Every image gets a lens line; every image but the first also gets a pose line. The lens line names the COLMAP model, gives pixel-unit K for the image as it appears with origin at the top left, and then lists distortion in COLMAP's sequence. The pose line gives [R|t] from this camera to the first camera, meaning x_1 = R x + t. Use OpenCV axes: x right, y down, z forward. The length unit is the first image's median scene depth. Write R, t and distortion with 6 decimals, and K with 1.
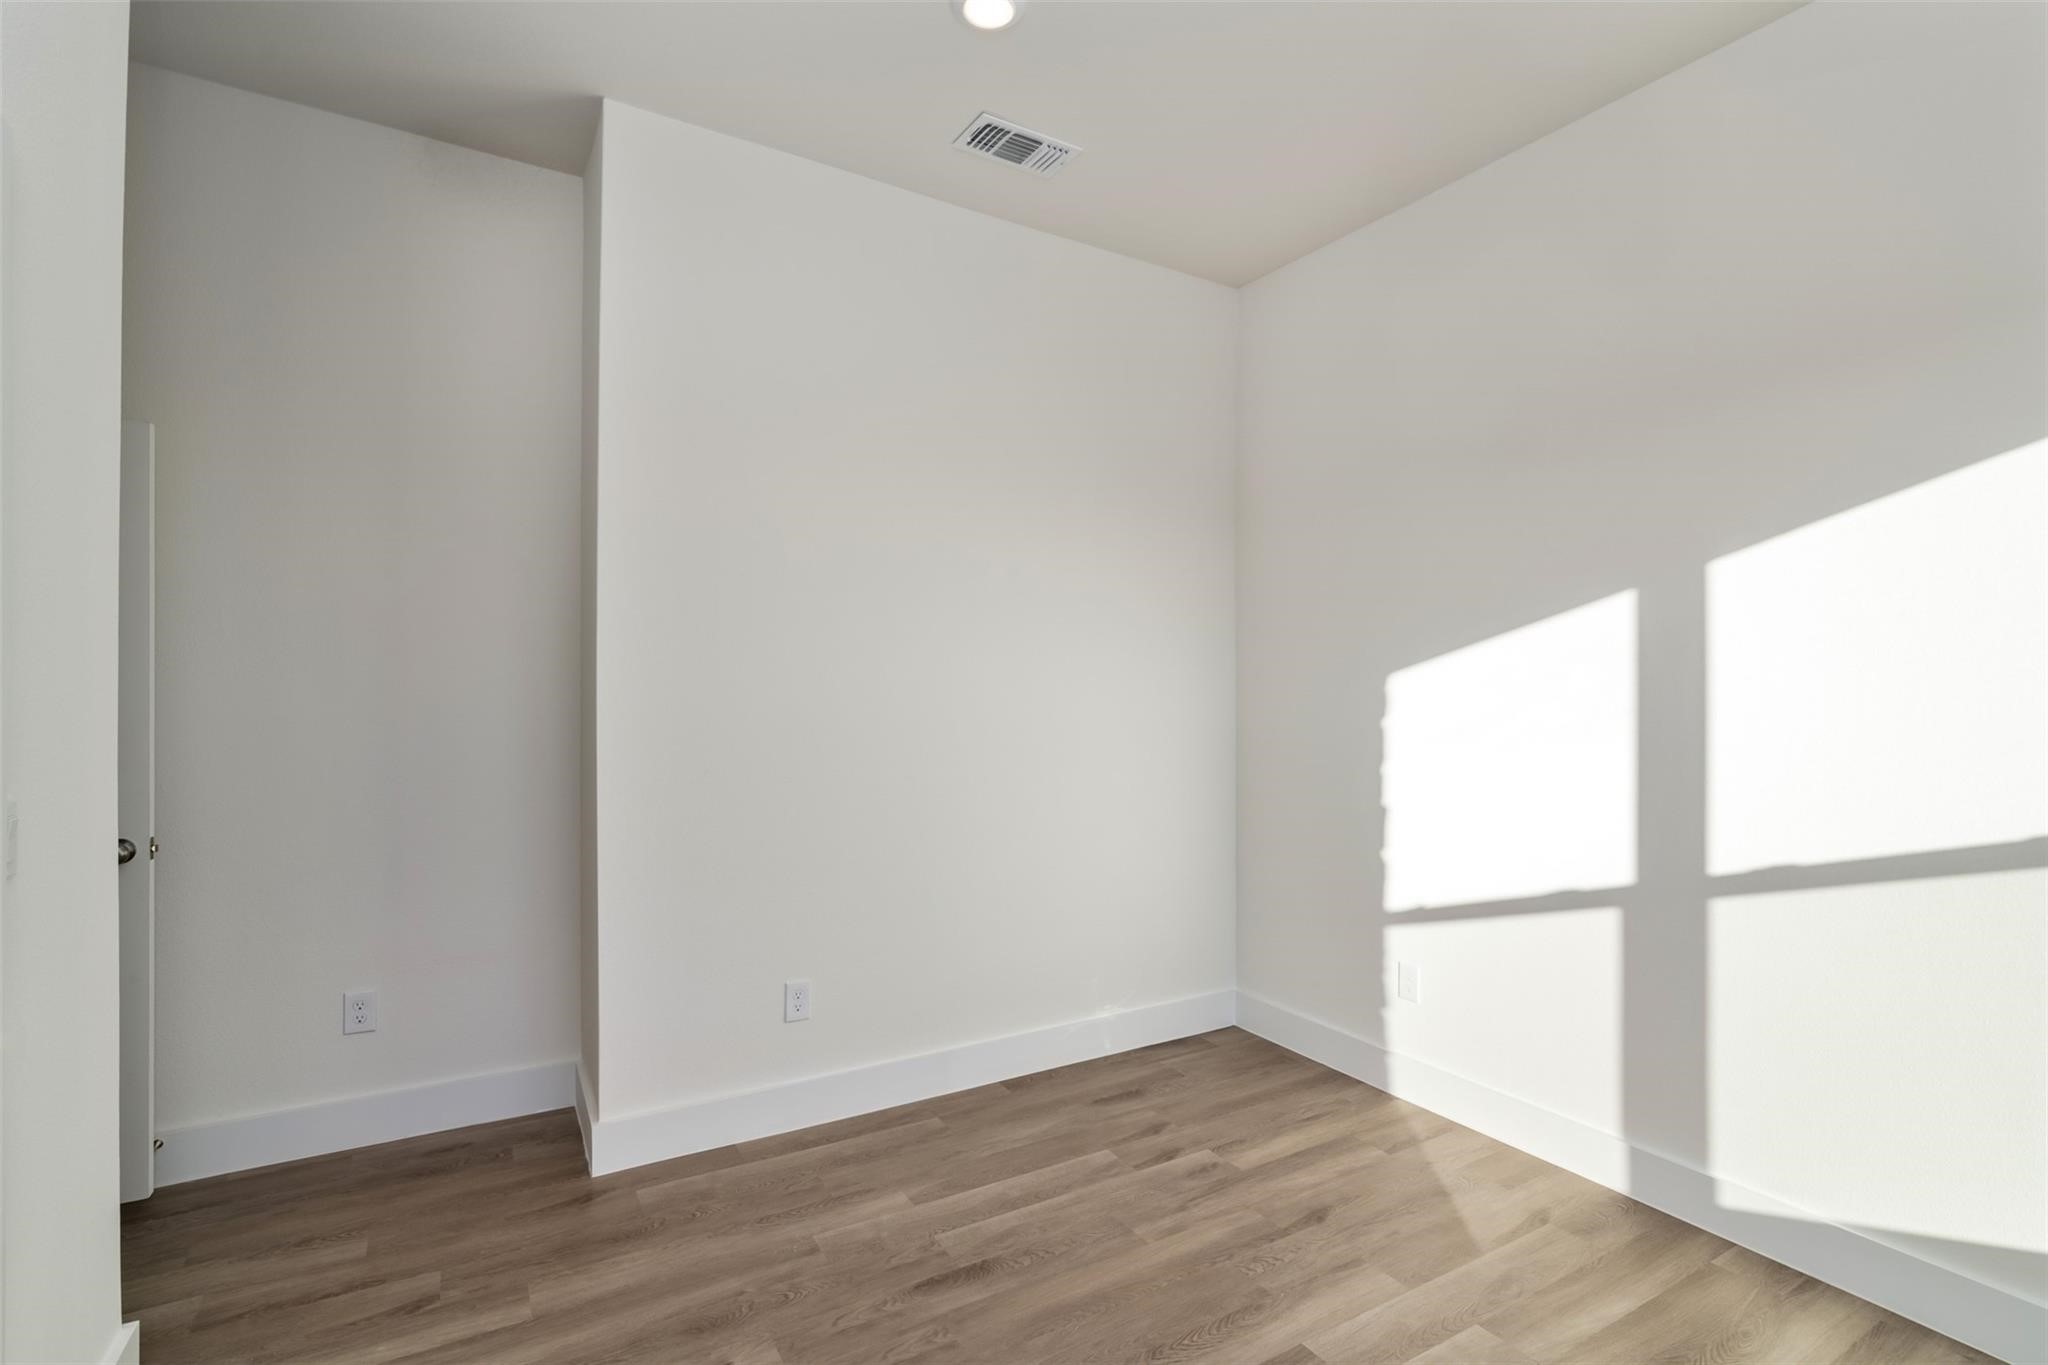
lens RADIAL K [[930.8, 0, 1024.0], [0, 930.8, 682.5], [0, 0, 1]] dist [0.000502, -0.000123]
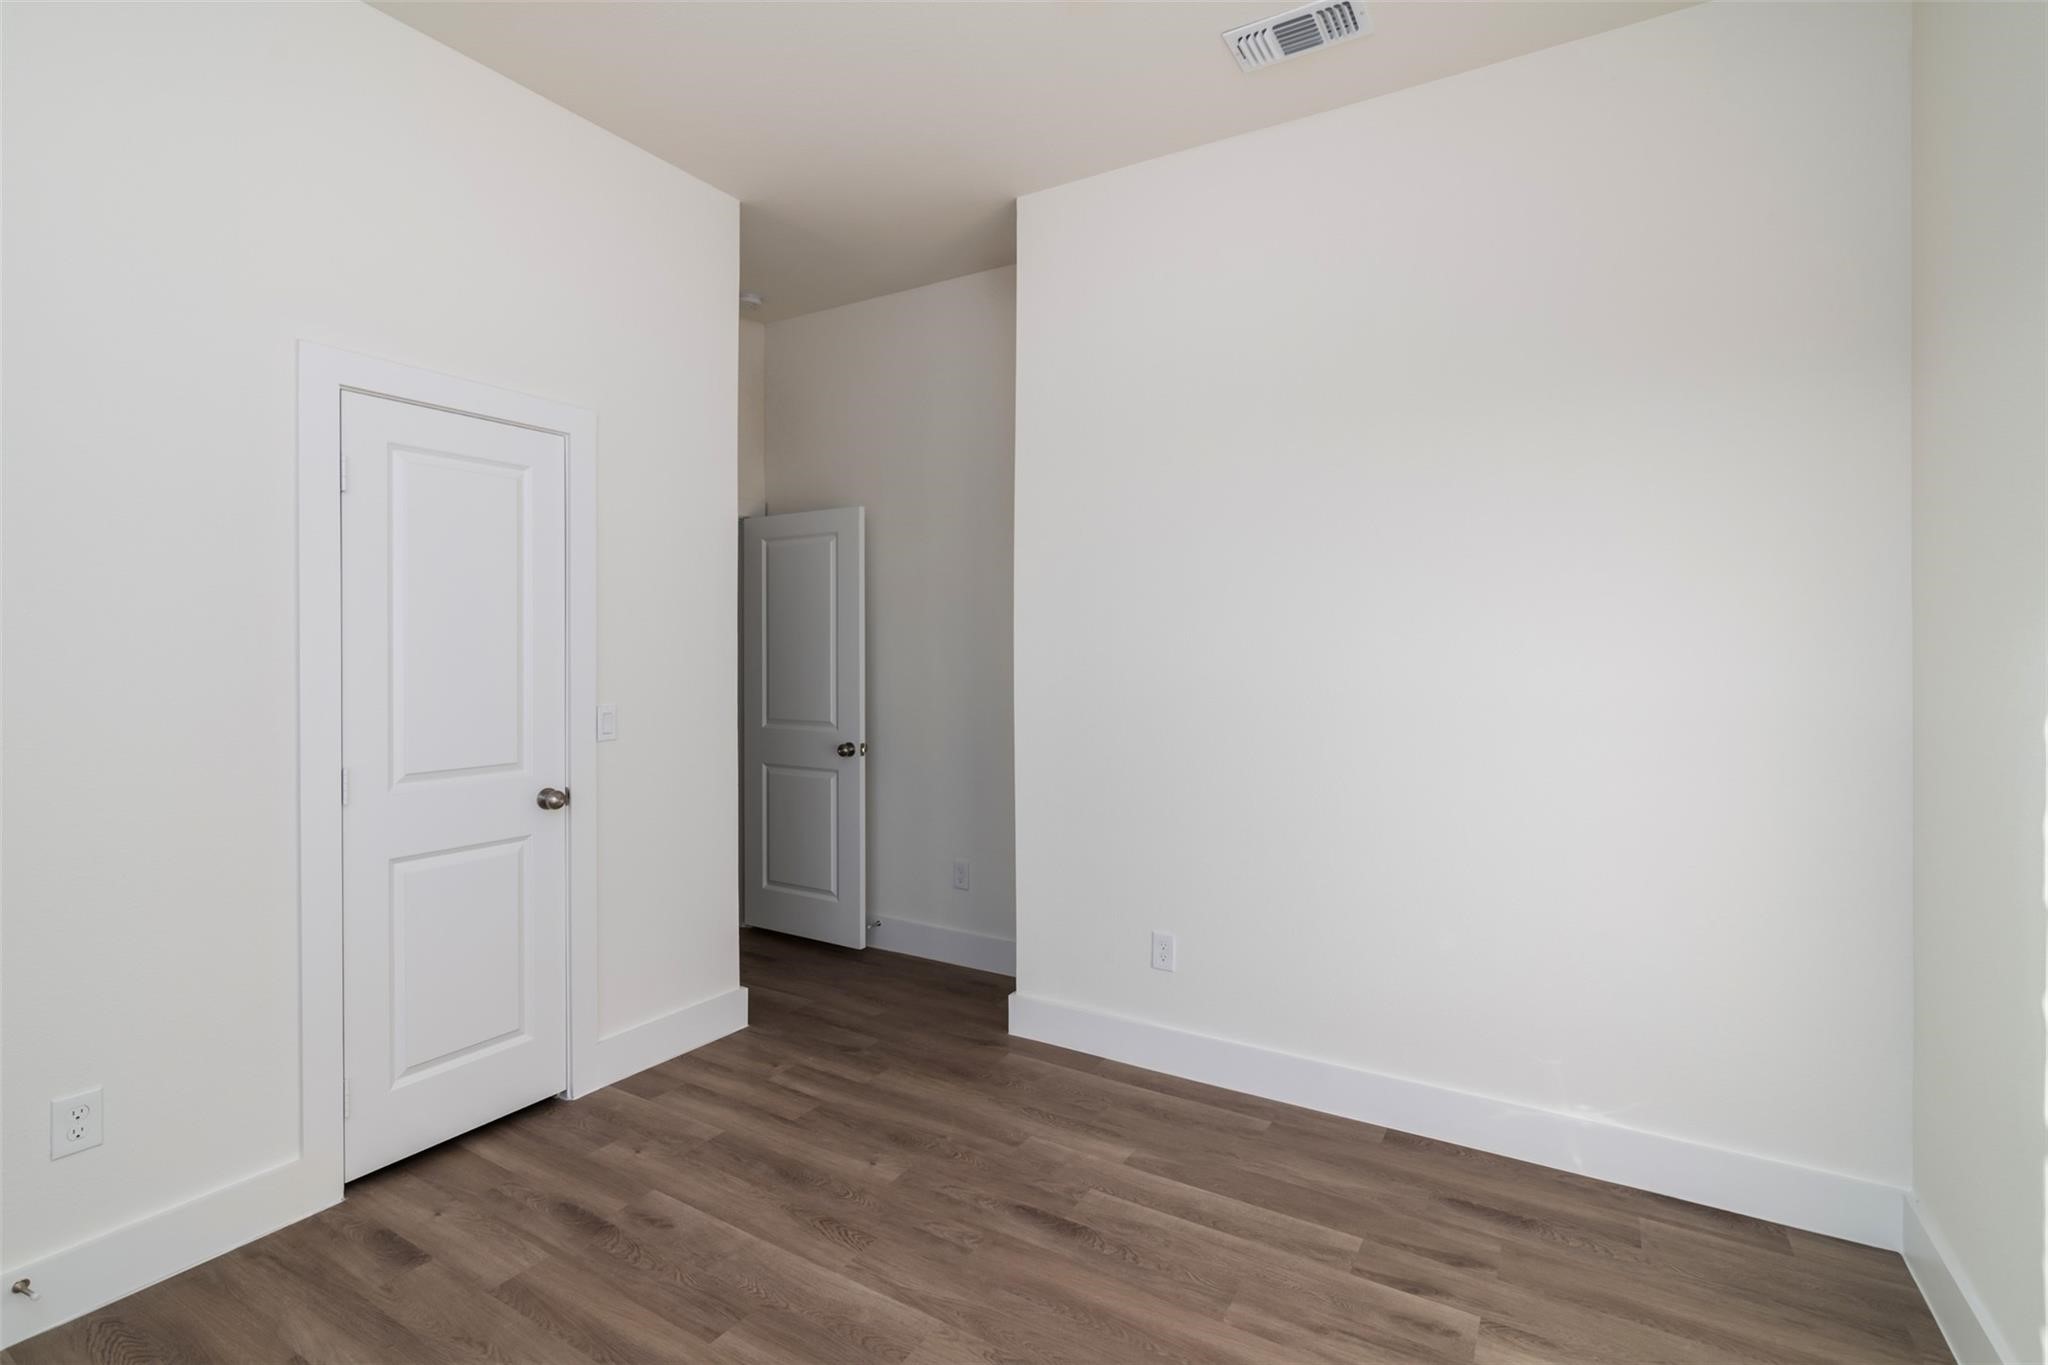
lens RADIAL K [[936.3, 0, 1030.1], [0, 936.3, 653.2], [0, 0, 1]] dist [0.001431, -0.000036]
pose [[0.488361, -0.005437, -0.872625, 0.710221], [0.005084, 0.999981, -0.003385, 0.005437], [0.872627, -0.002783, 0.488379, 0.399881]]
